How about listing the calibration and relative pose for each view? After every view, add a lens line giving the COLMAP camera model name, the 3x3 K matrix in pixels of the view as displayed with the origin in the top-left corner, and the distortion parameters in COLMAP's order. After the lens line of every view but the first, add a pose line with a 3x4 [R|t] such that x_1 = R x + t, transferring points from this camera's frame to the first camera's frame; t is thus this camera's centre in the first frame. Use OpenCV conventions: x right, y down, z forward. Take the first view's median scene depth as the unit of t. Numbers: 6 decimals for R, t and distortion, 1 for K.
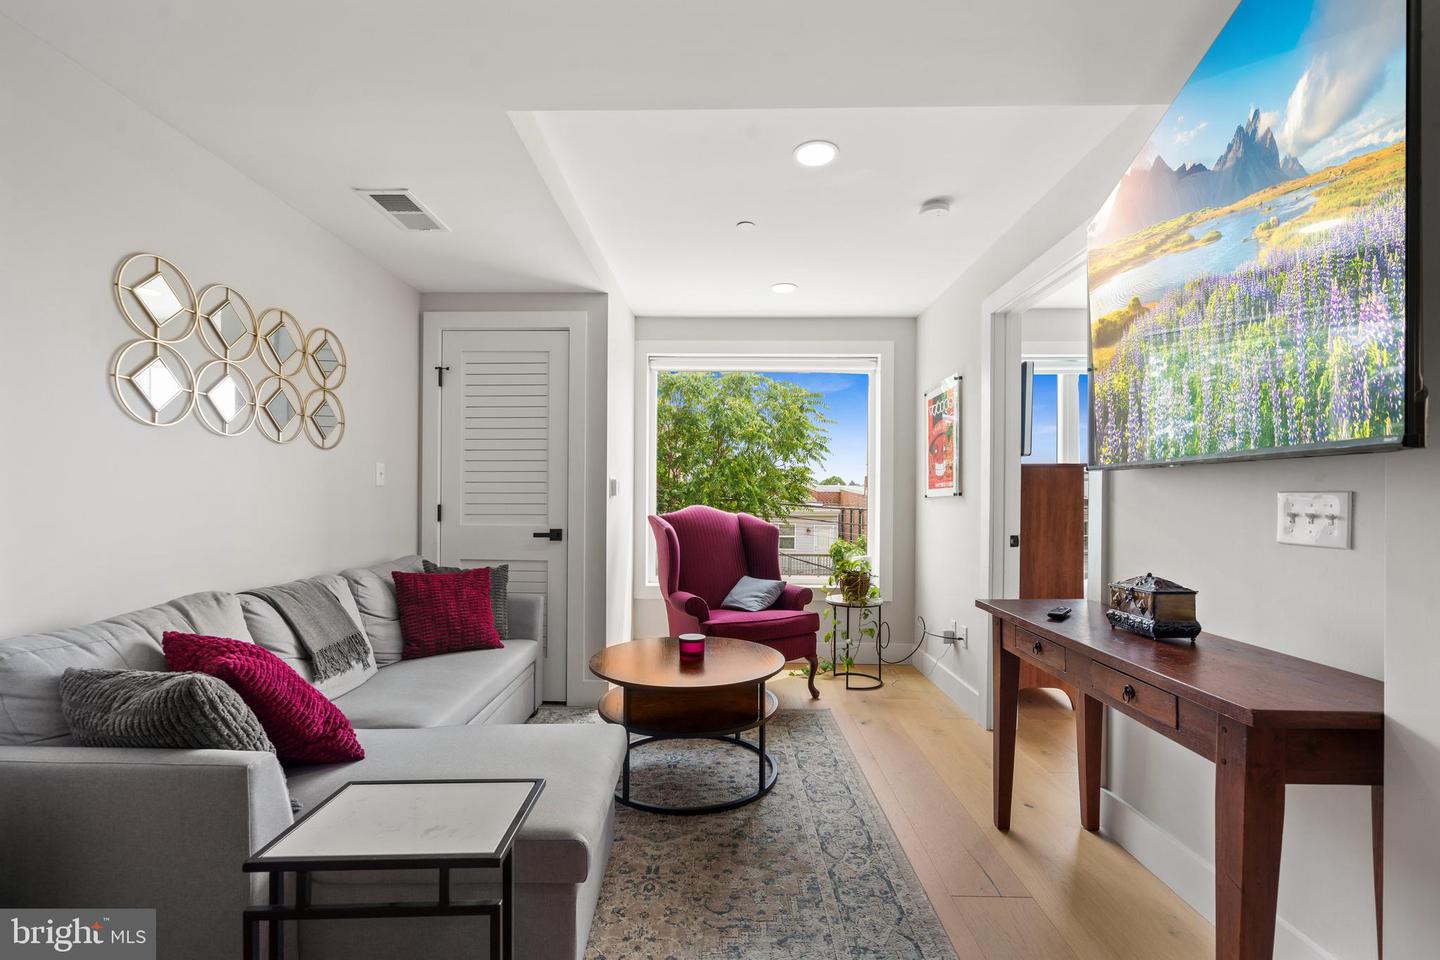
lens RADIAL K [[616.4, 0, 715.3], [0, 616.4, 503.0], [0, 0, 1]] dist [-0.001440, 0.000040]
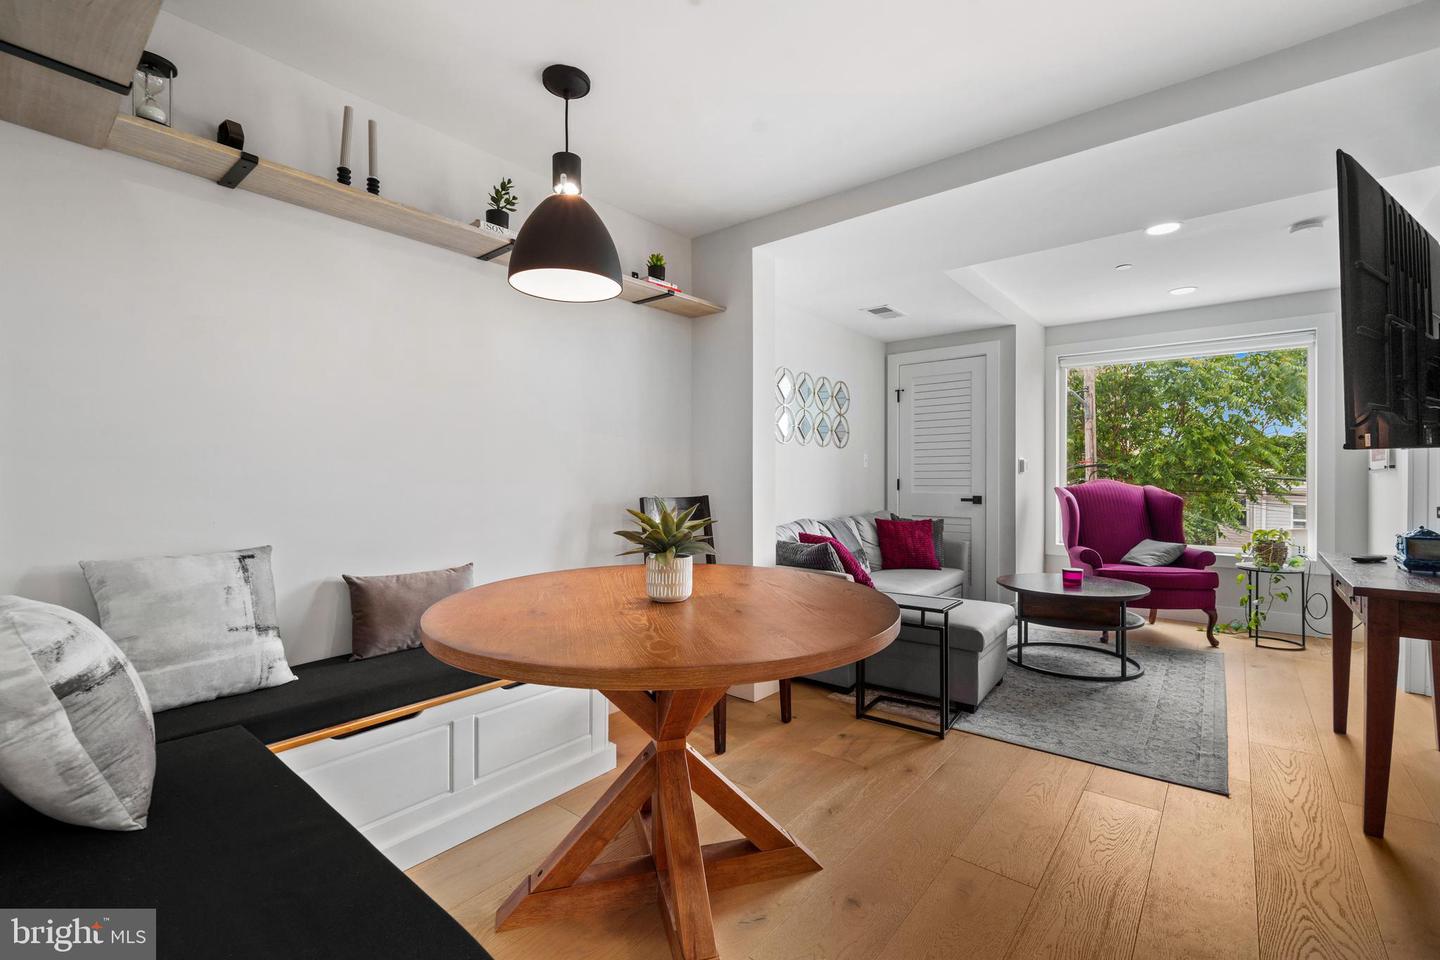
lens RADIAL K [[617.9, 0, 720.0], [0, 617.9, 480.0], [0, 0, 1]] dist [-0.001184, 0.000011]
pose [[0.785617, -0.002899, -0.618707, 0.196457], [0.004121, 0.999991, 0.000547, 0.002962], [0.618700, -0.002979, 0.785622, -0.609934]]
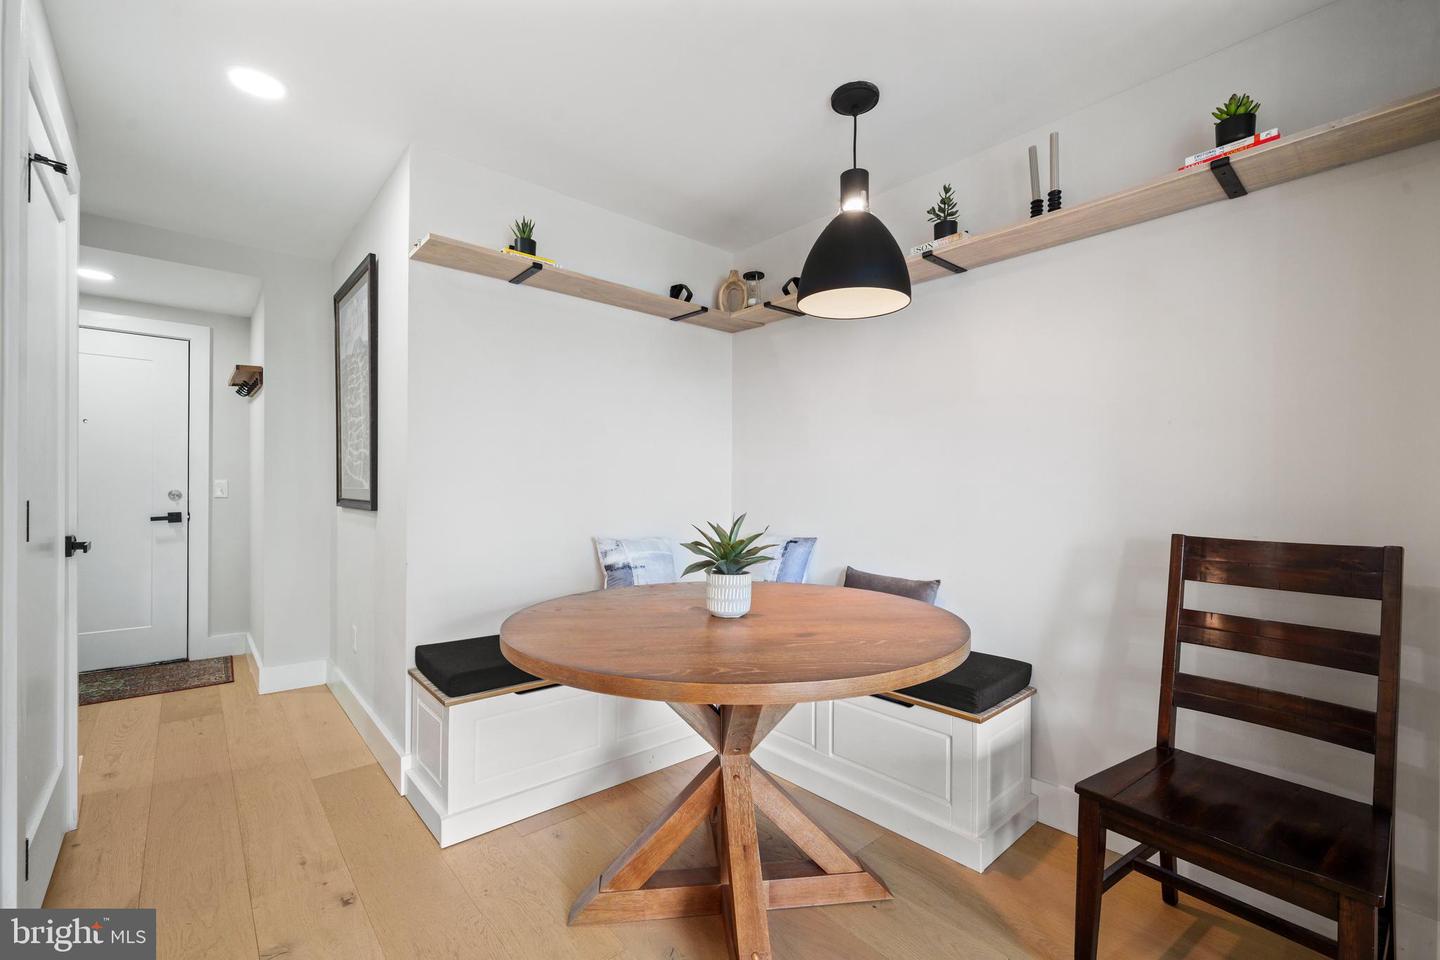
lens RADIAL K [[611.3, 0, 714.9], [0, 611.3, 499.2], [0, 0, 1]] dist [0.002757, 0.000380]
pose [[-0.738181, -0.004177, -0.674590, 0.203539], [-0.017763, 0.999754, 0.013247, -0.001548], [0.674369, 0.021761, -0.738074, 0.272088]]
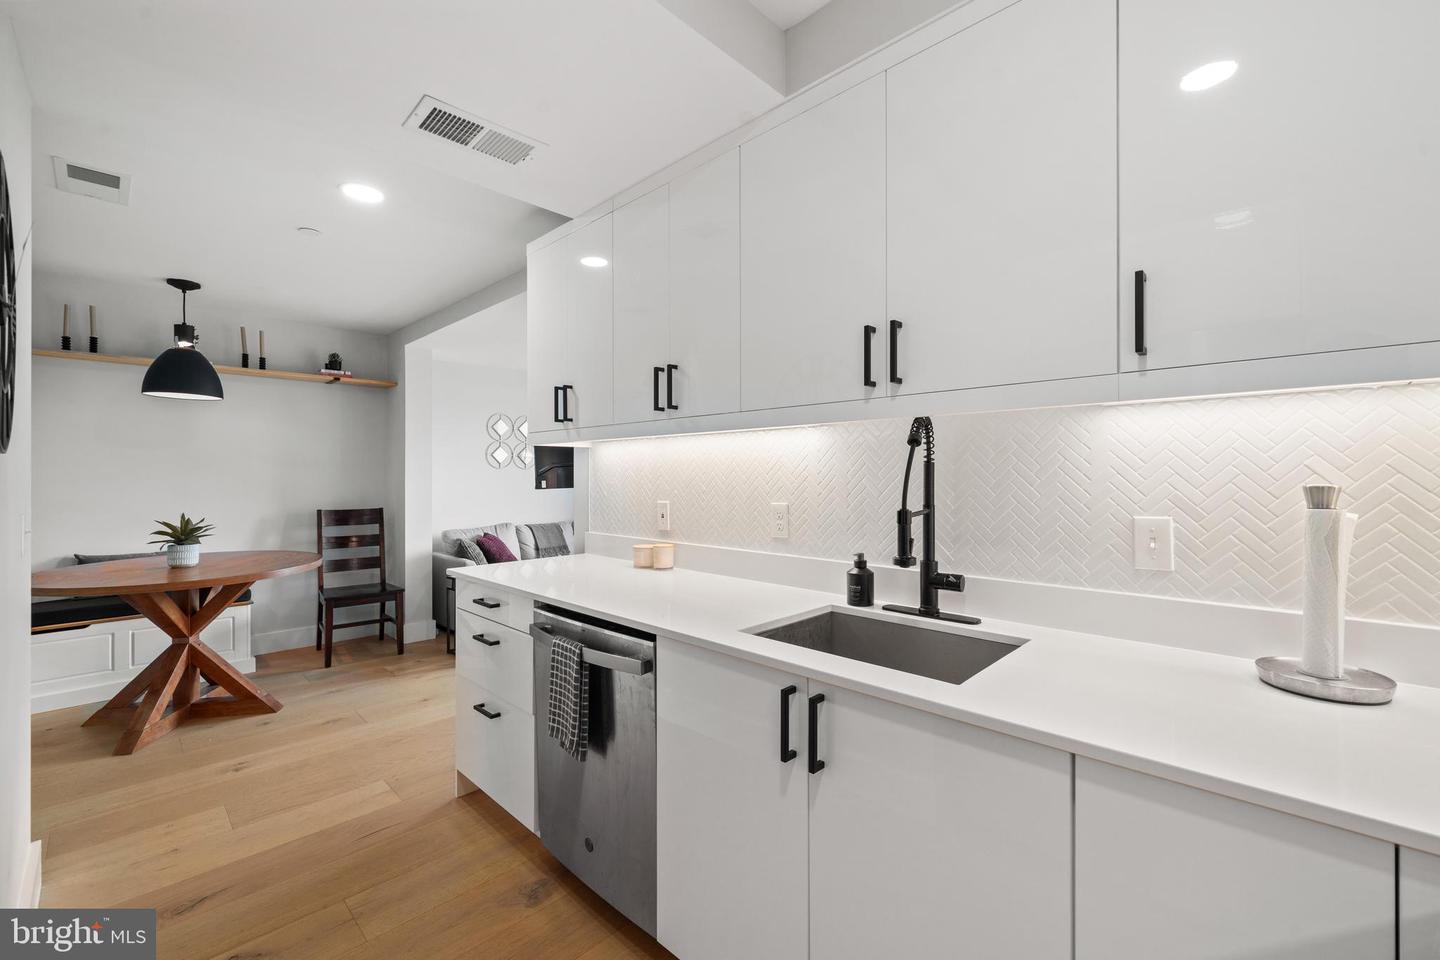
lens RADIAL K [[600.2, 0, 721.6], [0, 600.2, 476.6], [0, 0, 1]] dist [0.000221, -0.000083]
pose [[0.734269, -0.005051, -0.678840, 1.324112], [0.002269, 0.999985, -0.004986, -0.045245], [0.678855, 0.002121, 0.734270, -0.310445]]
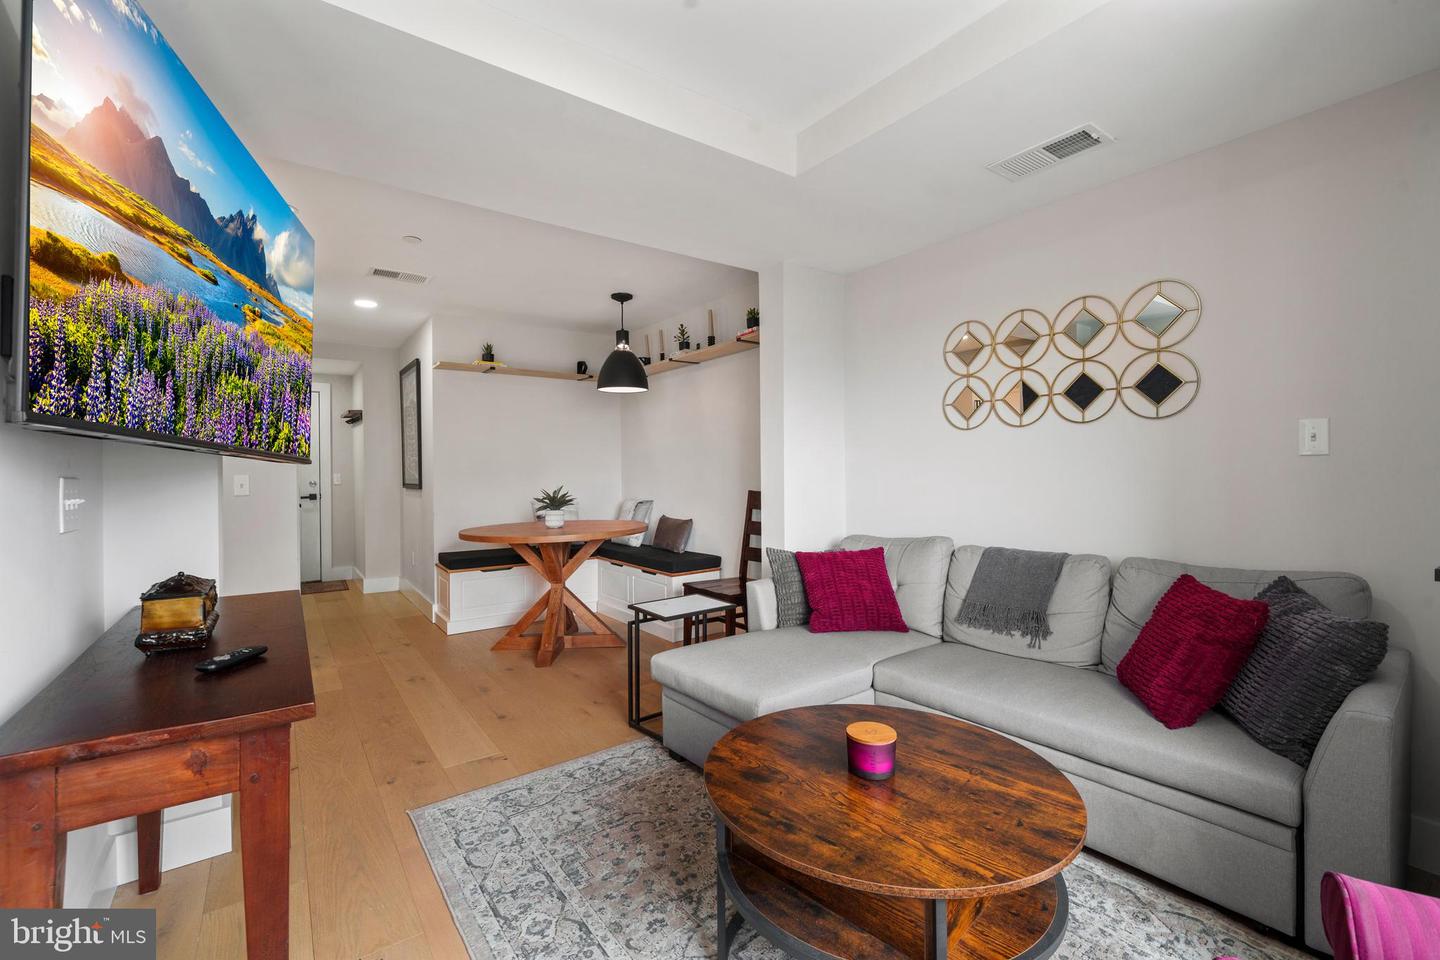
lens RADIAL K [[617.9, 0, 720.0], [0, 617.9, 480.0], [0, 0, 1]] dist [-0.001184, 0.000011]
pose [[-0.793573, 0.008702, -0.608412, 0.373234], [0.001397, 0.999921, 0.012479, -0.012148], [0.608473, 0.009053, -0.793523, 1.259911]]
